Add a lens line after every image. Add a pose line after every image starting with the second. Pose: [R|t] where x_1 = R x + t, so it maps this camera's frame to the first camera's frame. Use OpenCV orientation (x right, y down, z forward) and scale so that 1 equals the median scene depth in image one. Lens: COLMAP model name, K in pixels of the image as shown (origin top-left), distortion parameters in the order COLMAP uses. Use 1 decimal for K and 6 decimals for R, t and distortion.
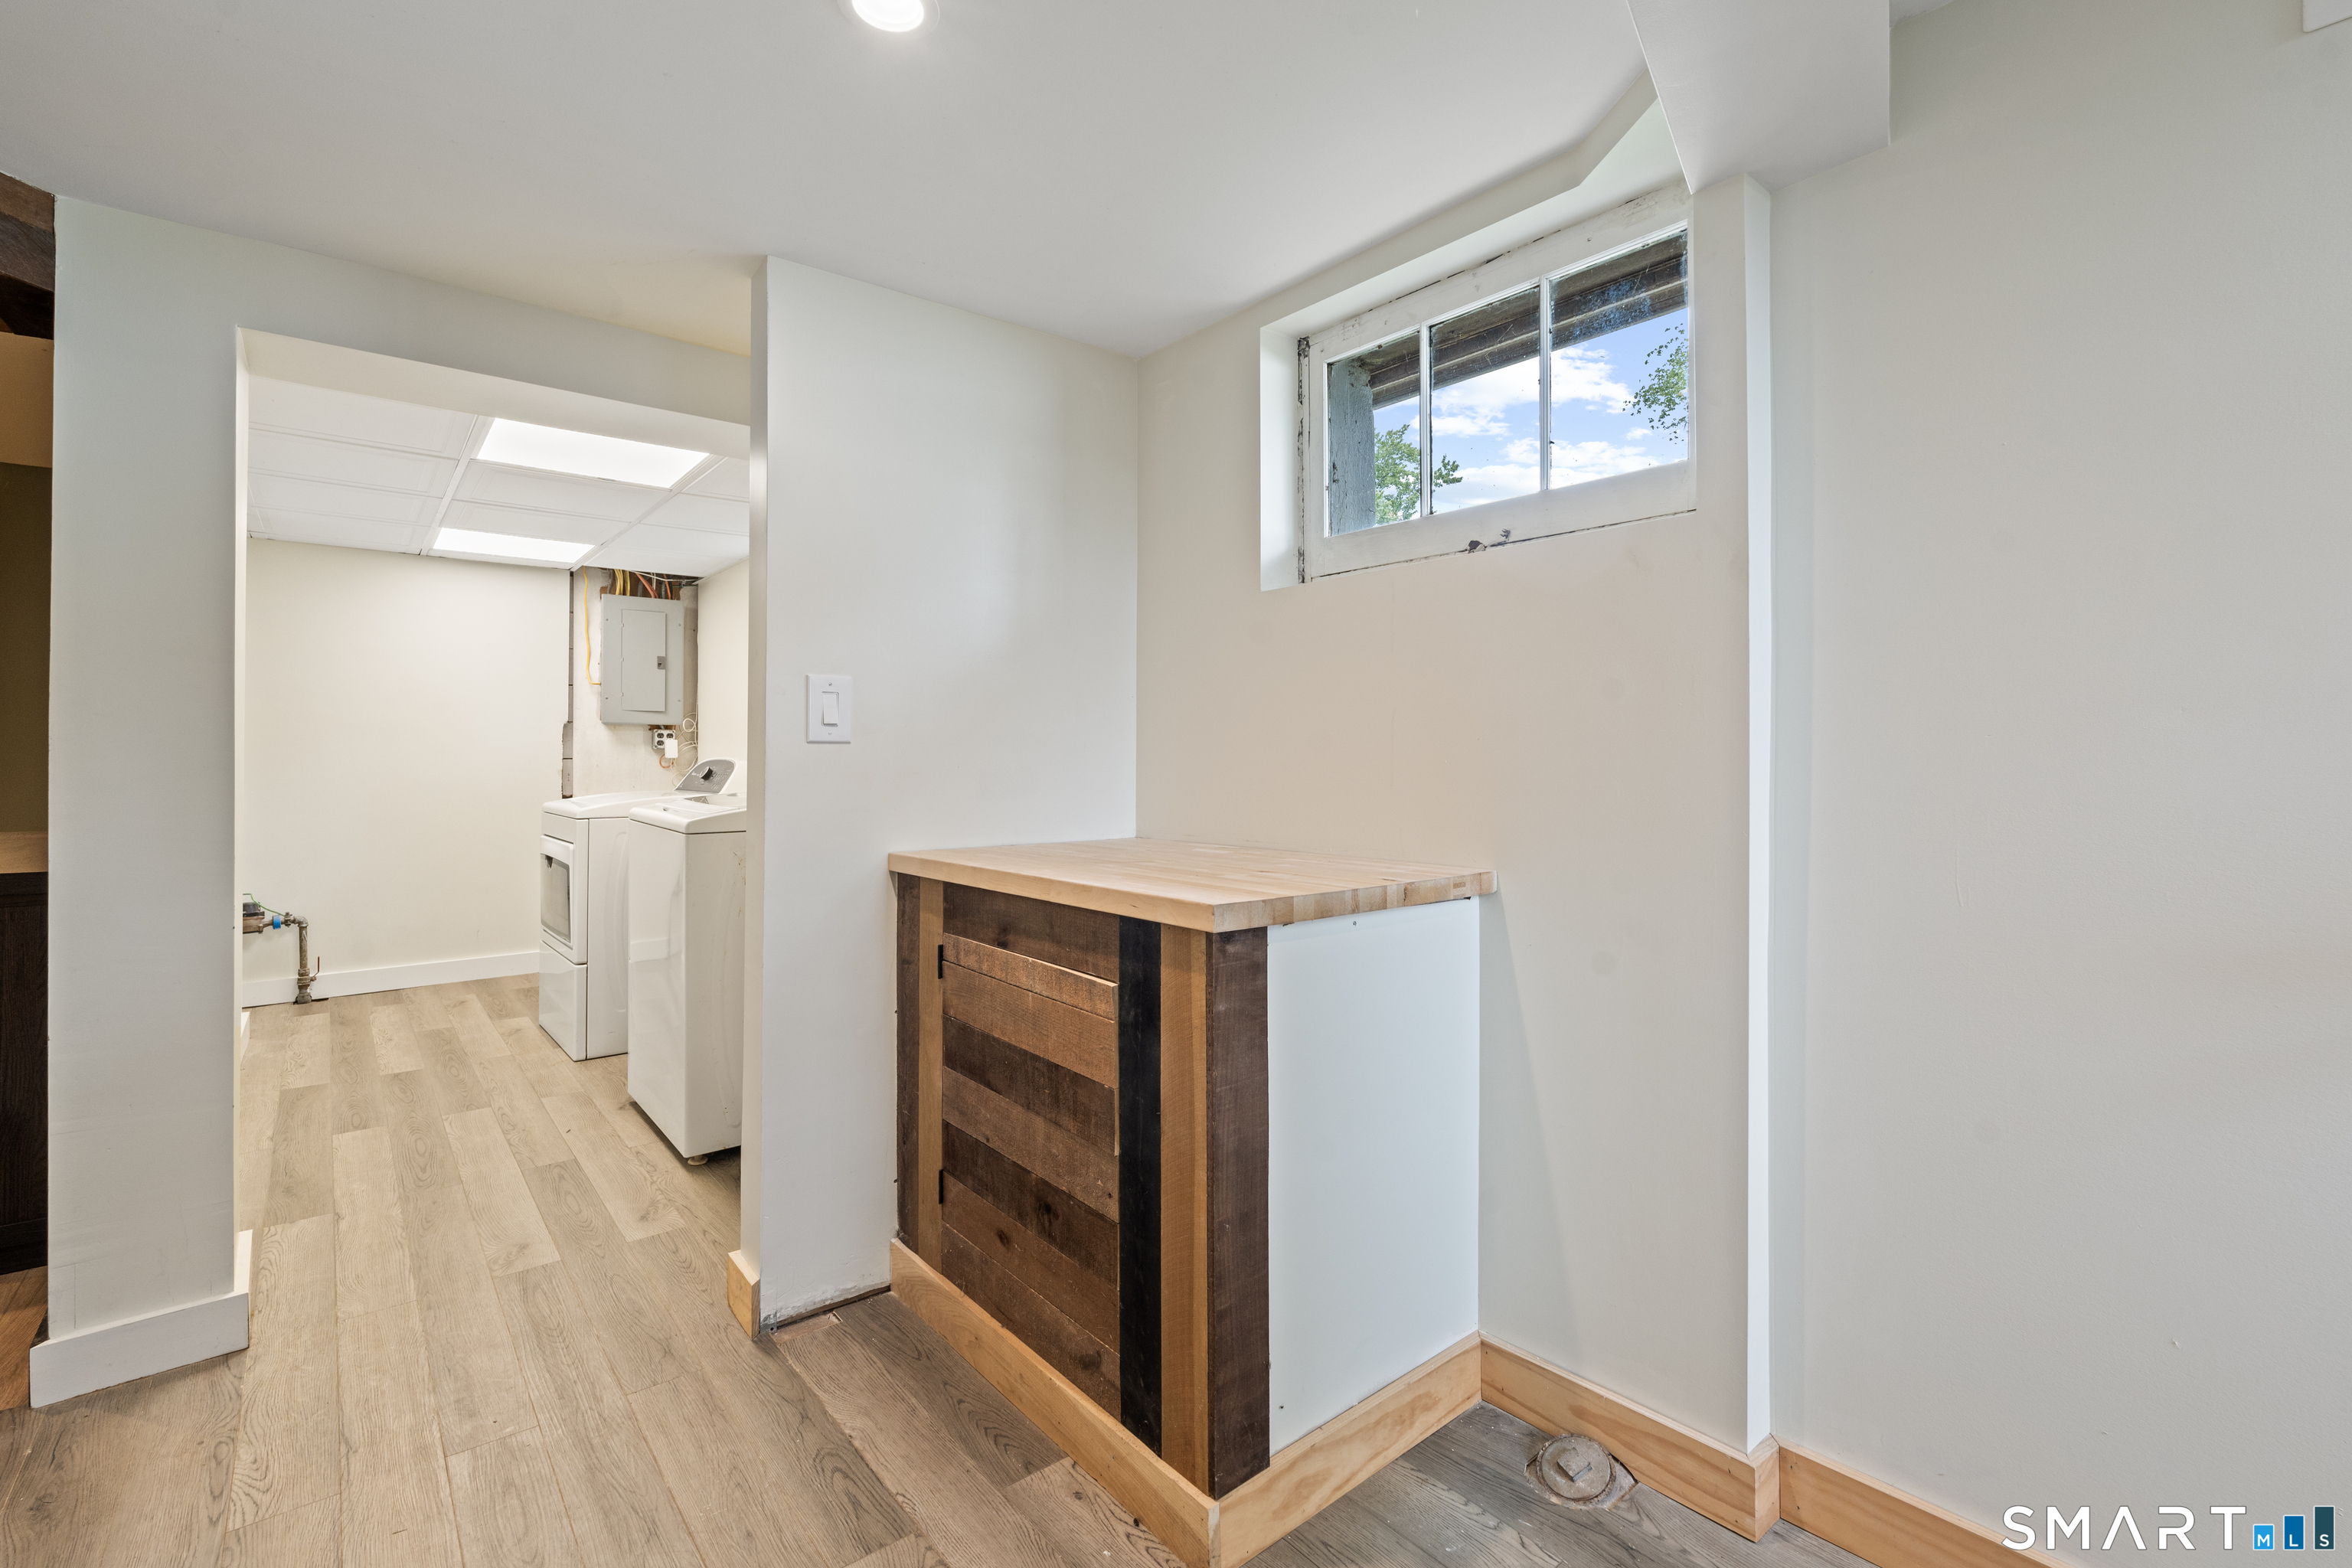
lens RADIAL K [[1047.3, 0, 1177.9], [0, 1047.3, 750.4], [0, 0, 1]] dist [-0.001190, -0.000129]
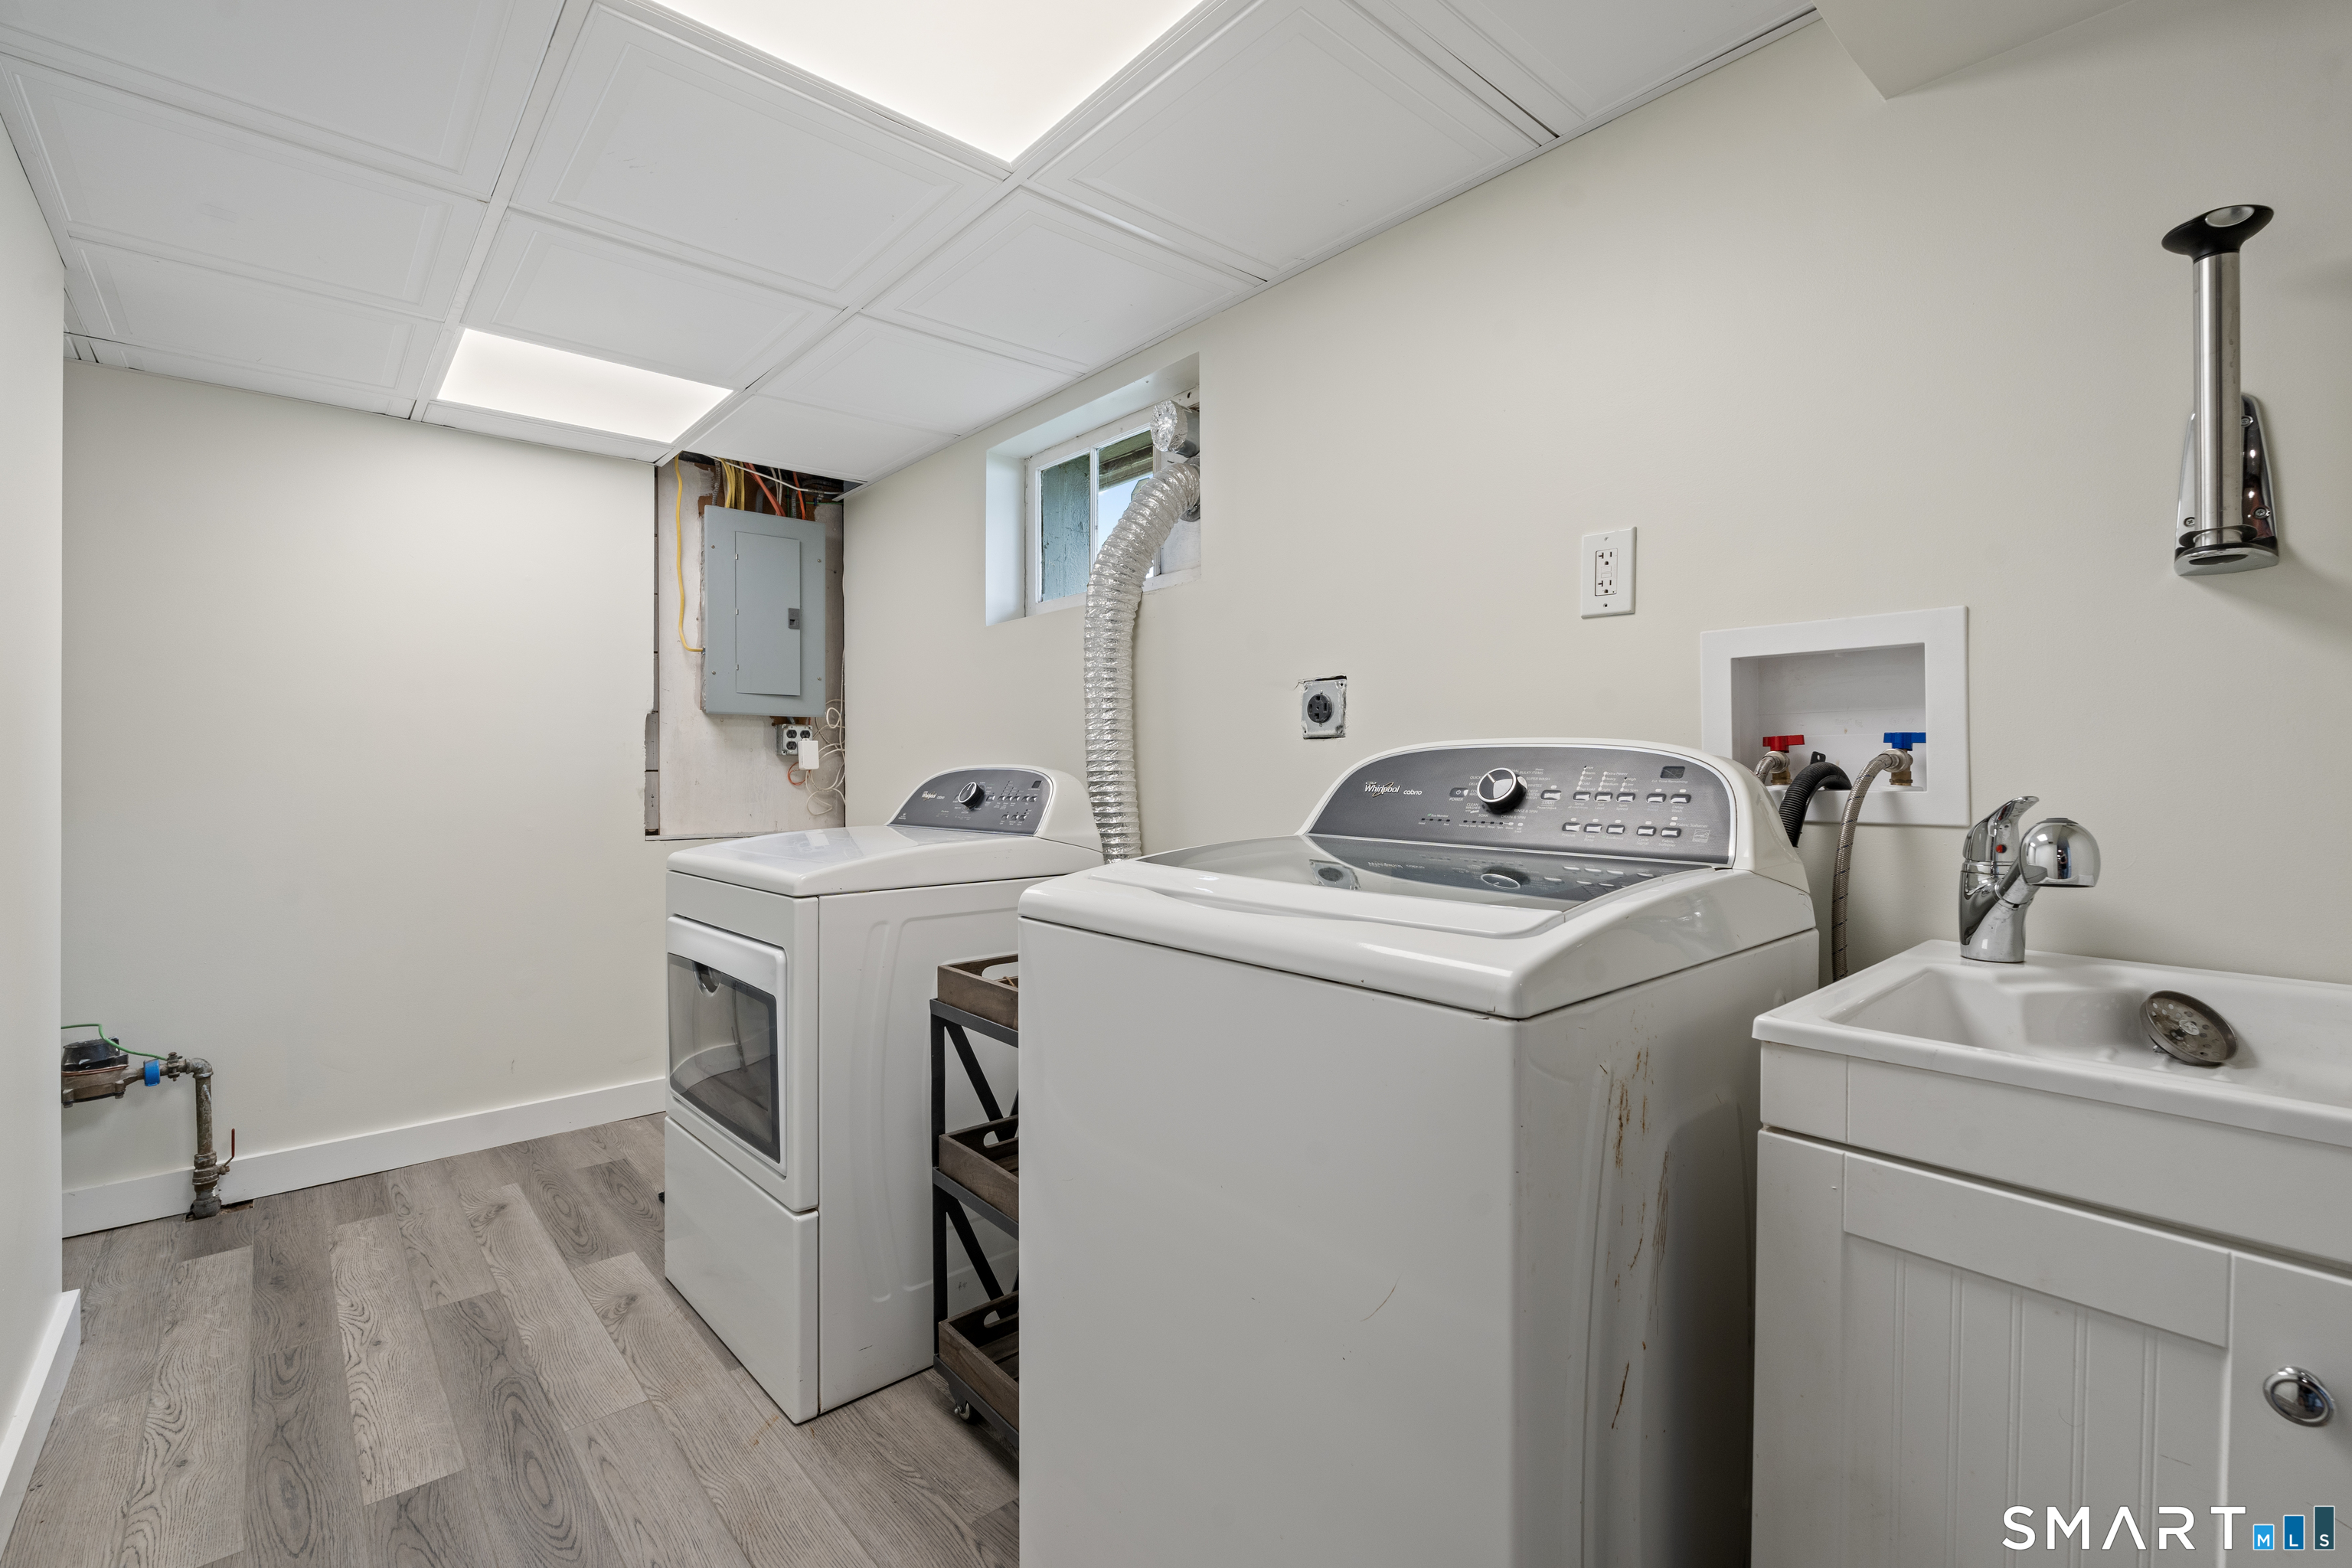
lens RADIAL K [[1033.5, 0, 1165.7], [0, 1033.5, 772.9], [0, 0, 1]] dist [-0.000771, 0.000152]
pose [[0.999456, -0.005216, 0.032556, -0.323154], [0.004981, 0.999961, 0.007272, 0.006676], [-0.032593, -0.007106, 0.999443, 0.411374]]
